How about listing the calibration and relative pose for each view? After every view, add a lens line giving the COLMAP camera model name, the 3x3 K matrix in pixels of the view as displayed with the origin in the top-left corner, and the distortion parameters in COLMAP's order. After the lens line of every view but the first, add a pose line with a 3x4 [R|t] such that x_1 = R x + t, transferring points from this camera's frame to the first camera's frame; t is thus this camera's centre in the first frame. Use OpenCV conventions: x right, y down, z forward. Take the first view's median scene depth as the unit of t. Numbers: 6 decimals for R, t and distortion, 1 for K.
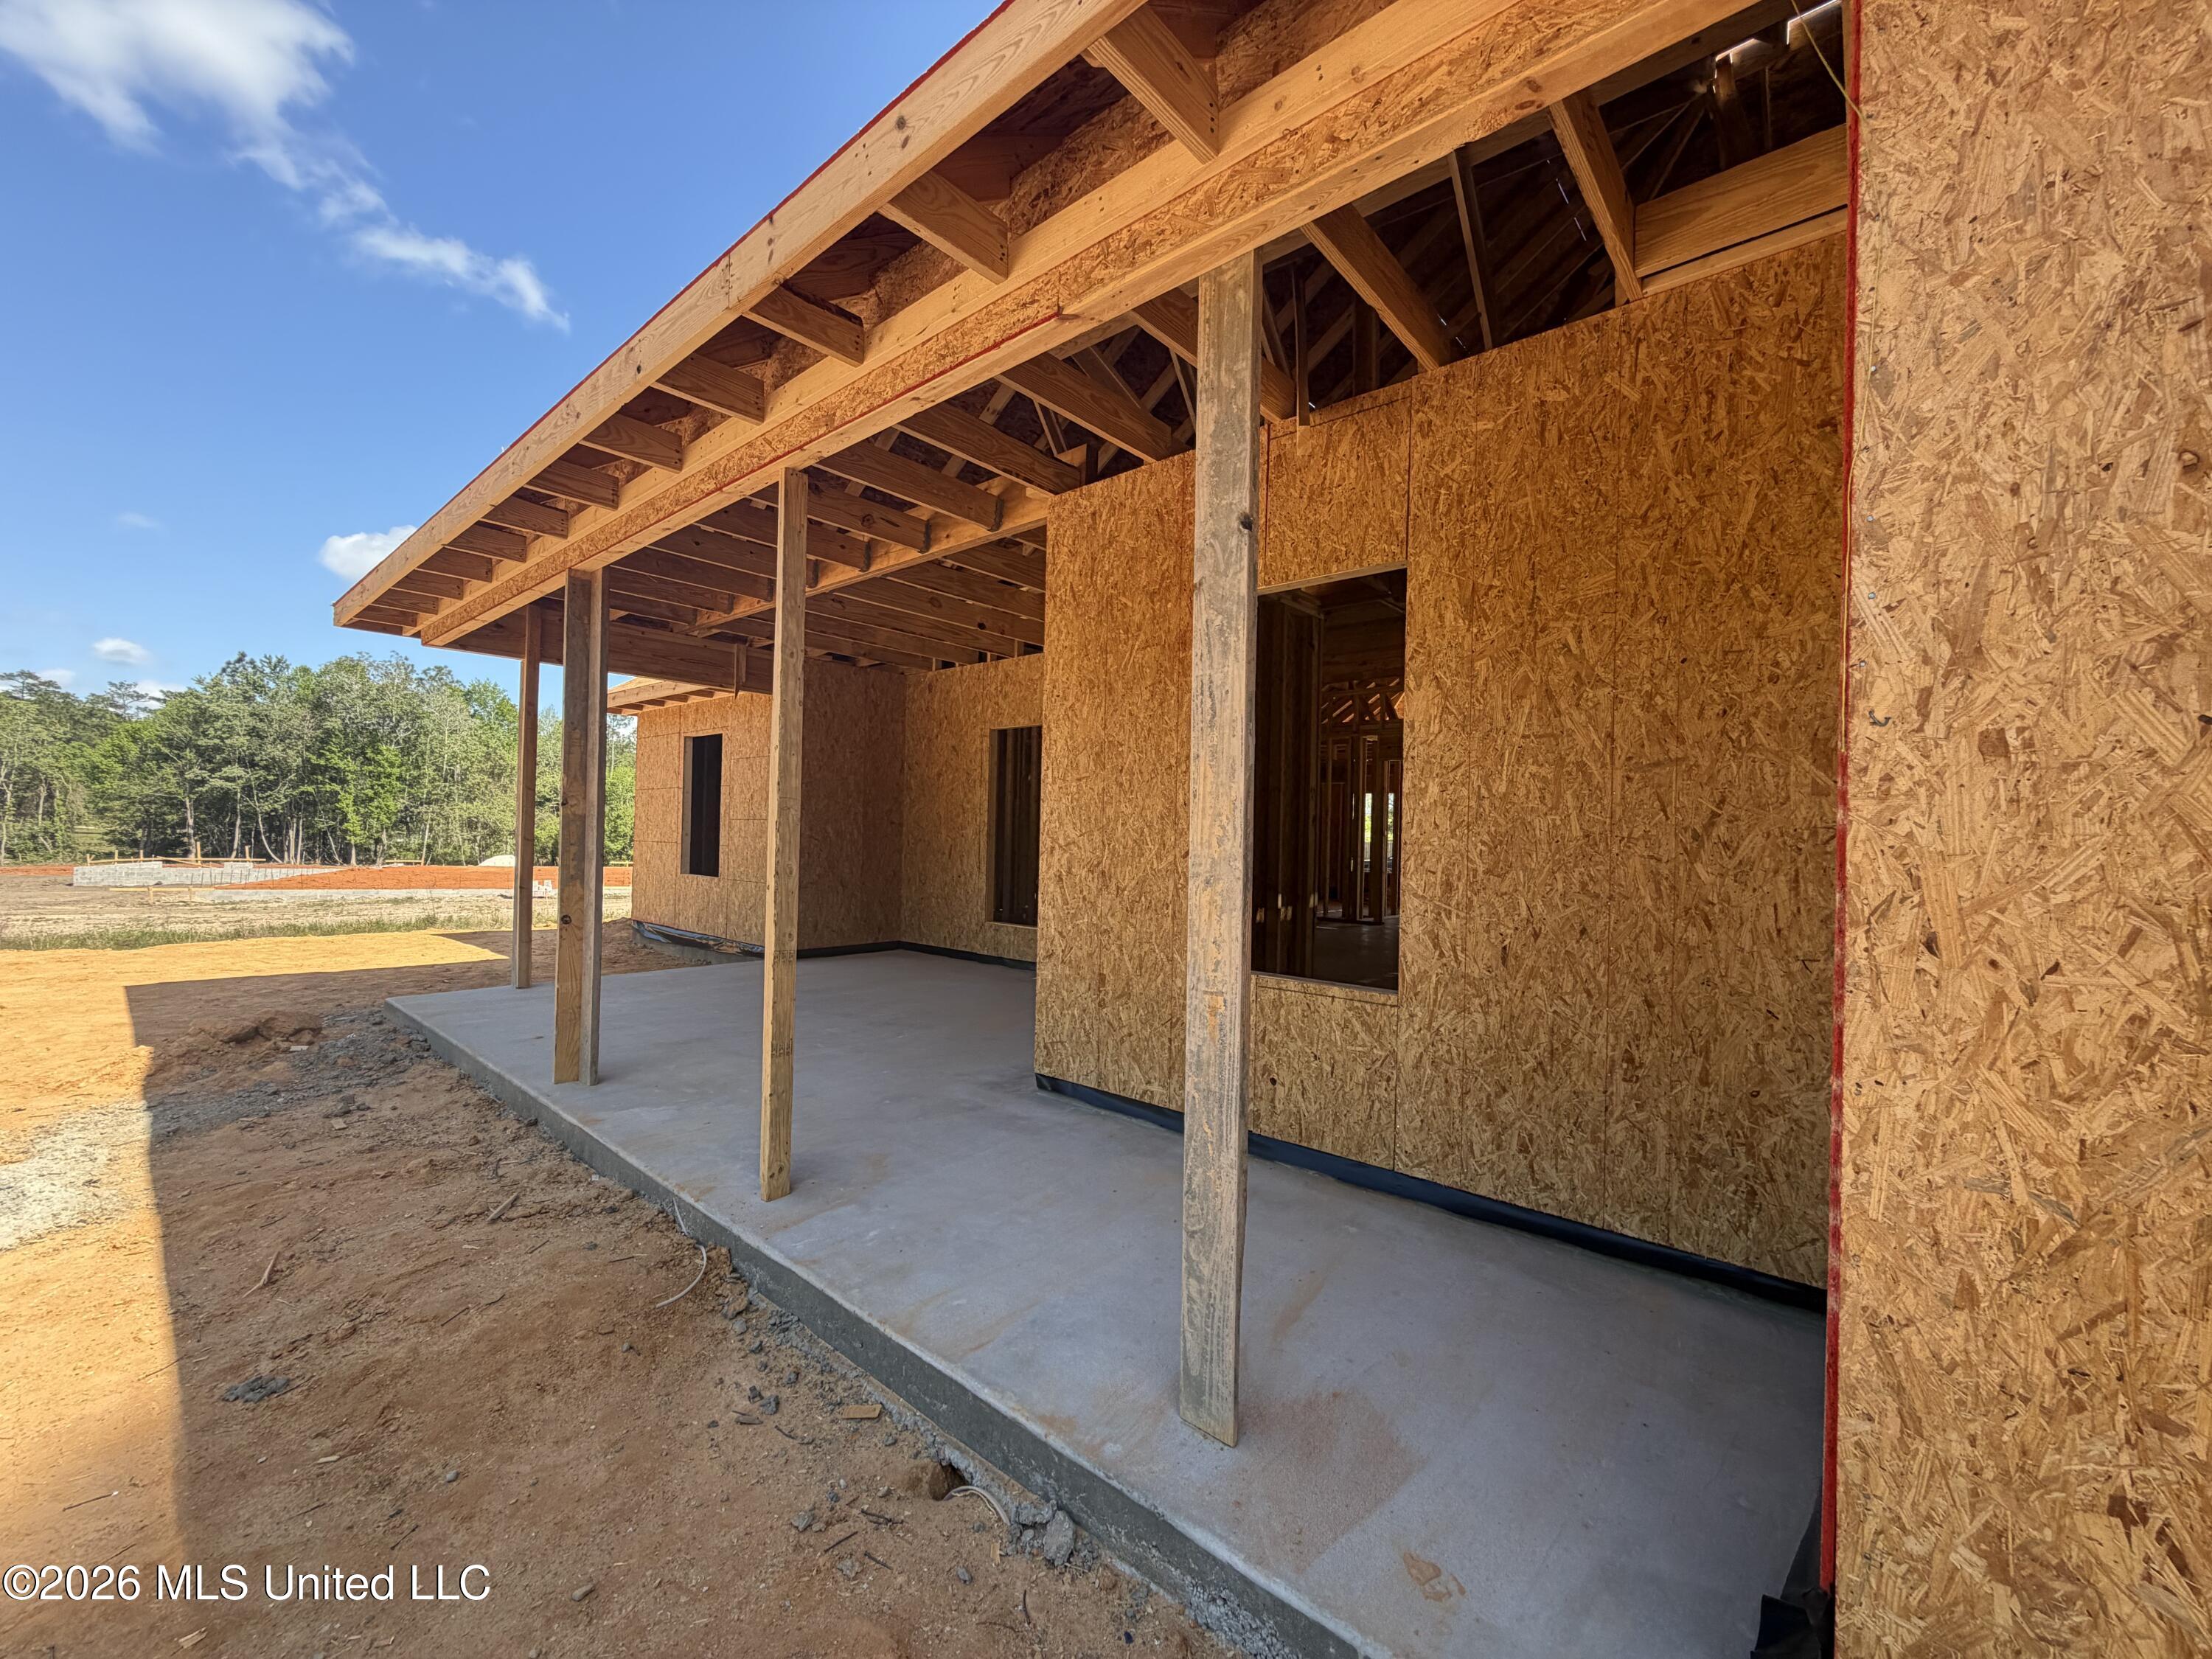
lens RADIAL K [[881.8, 0, 1099.0], [0, 881.8, 832.7], [0, 0, 1]] dist [0.000723, 0.000218]
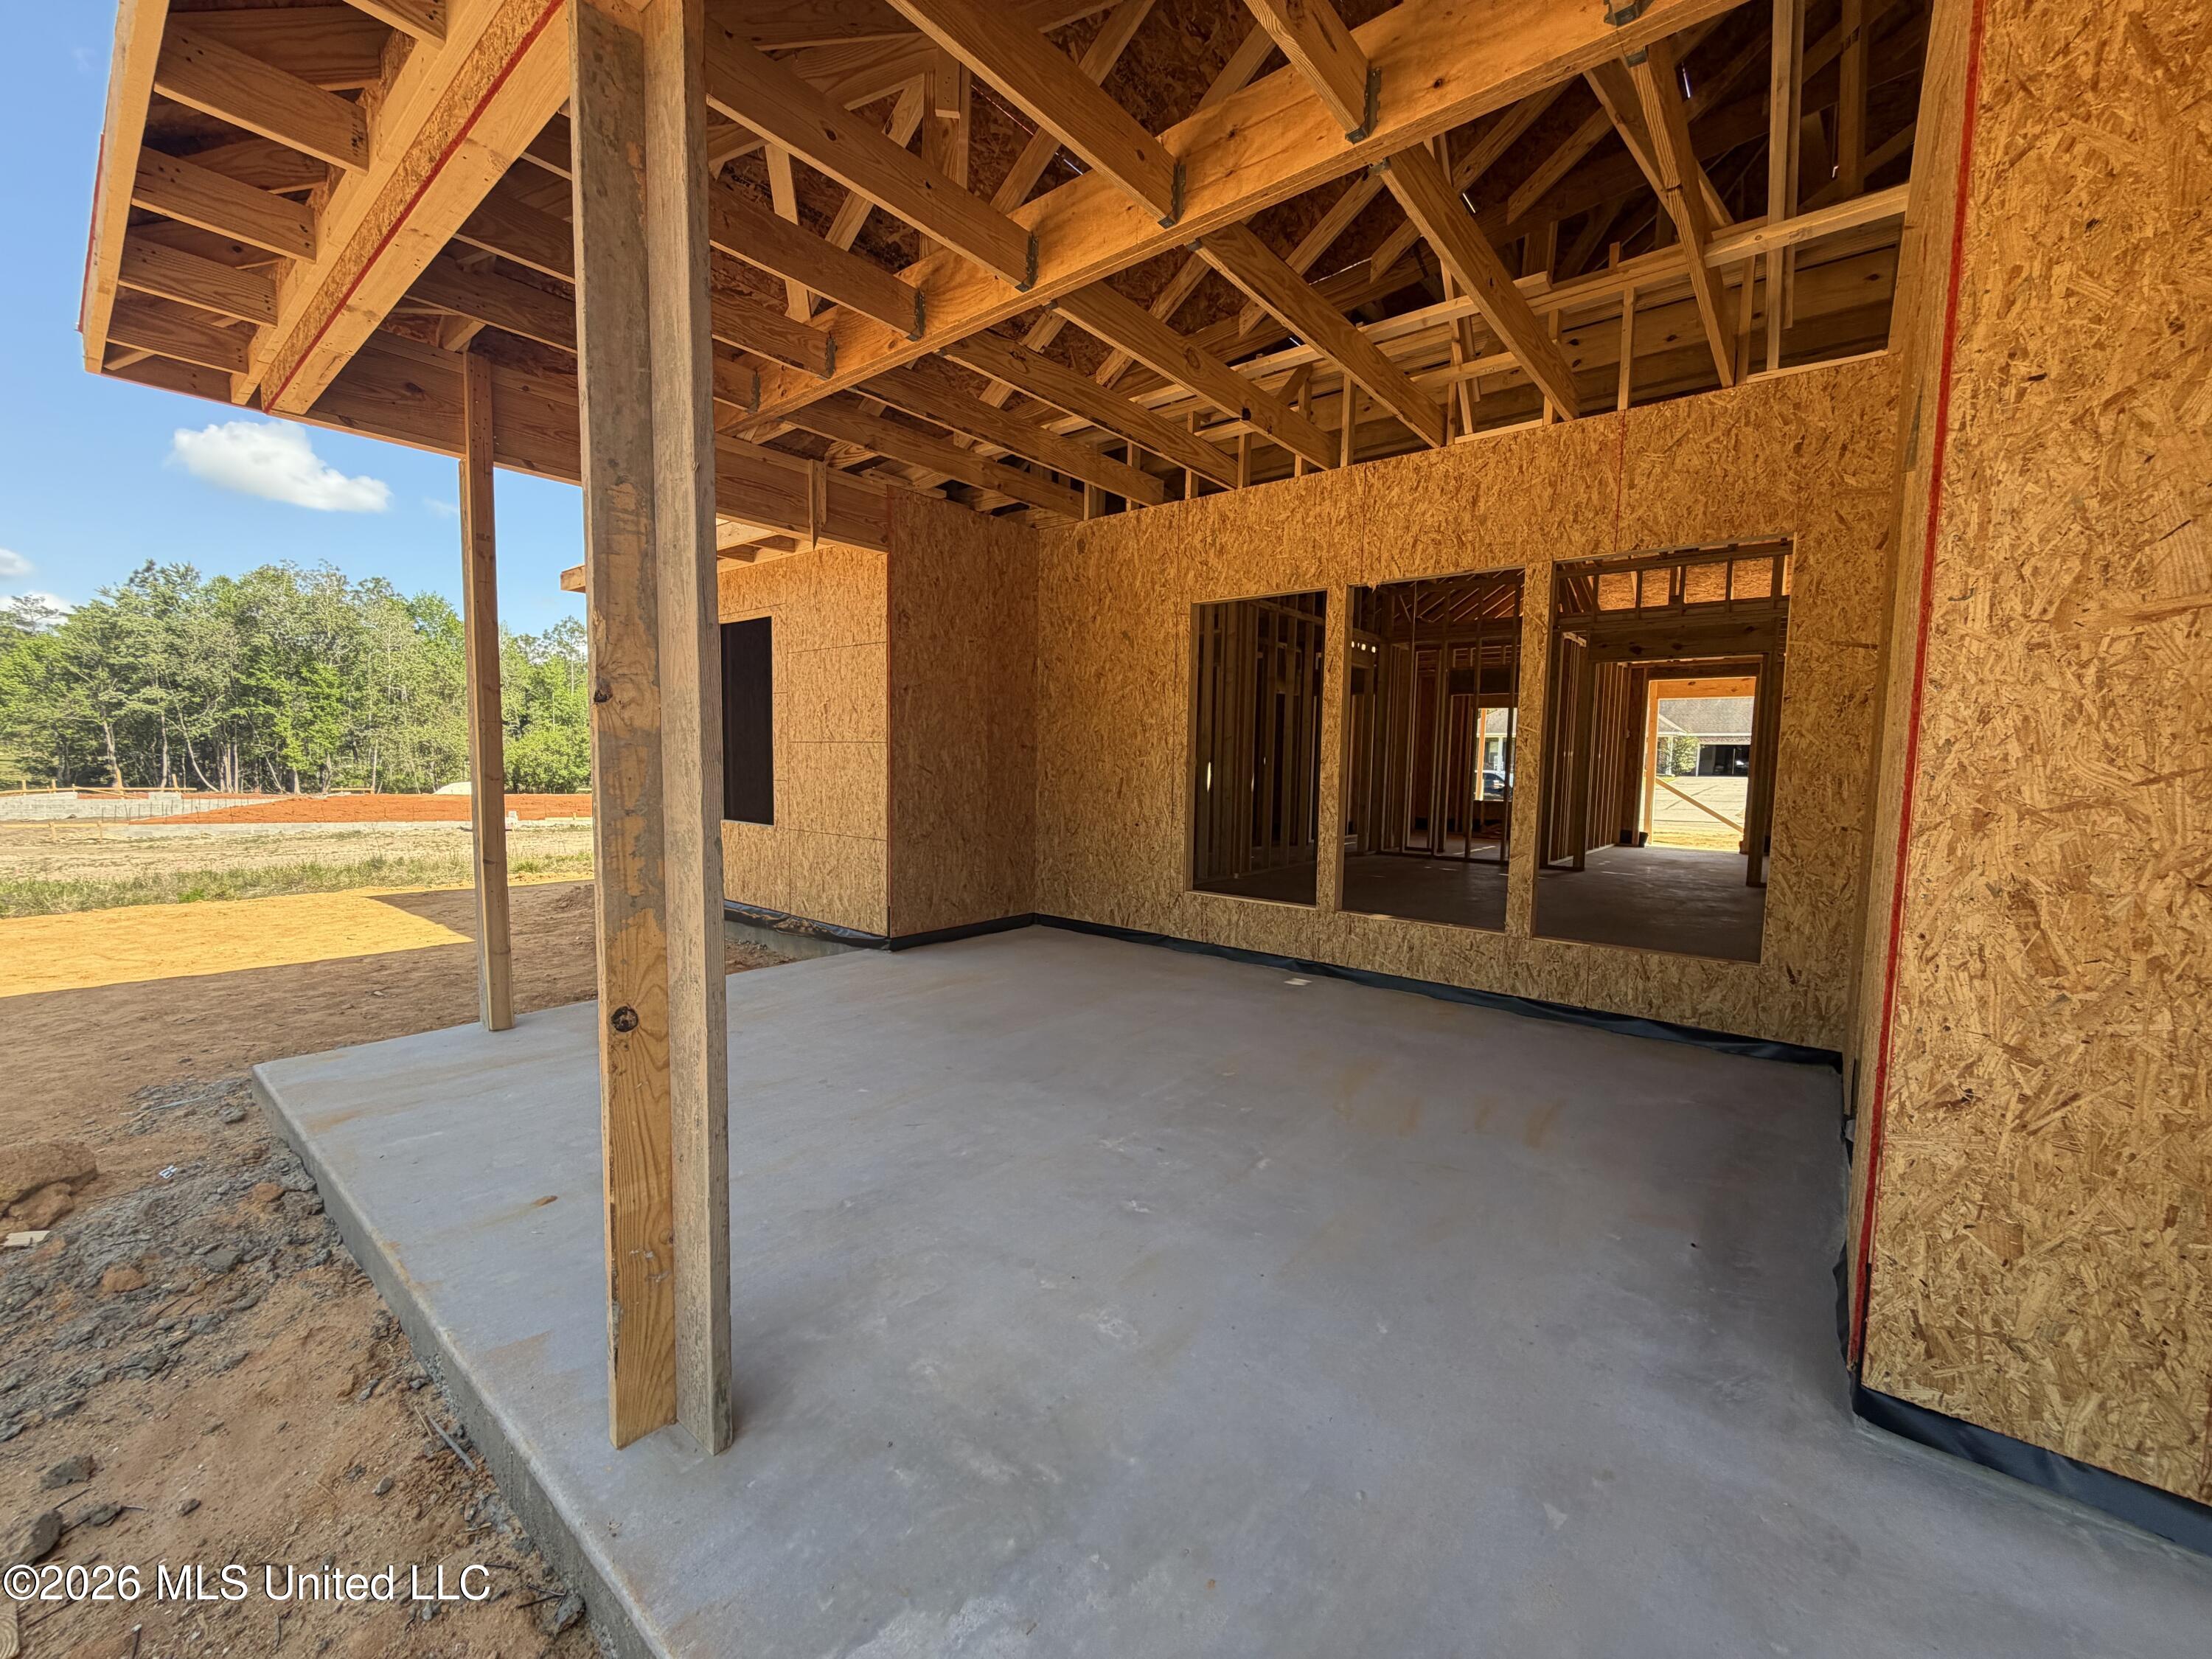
lens RADIAL K [[881.8, 0, 1099.0], [0, 881.8, 832.7], [0, 0, 1]] dist [0.000723, 0.000218]
pose [[0.999488, -0.007813, 0.031023, -0.074429], [0.005041, 0.996067, 0.088457, -0.001643], [-0.031593, -0.088255, 0.995597, 0.113237]]
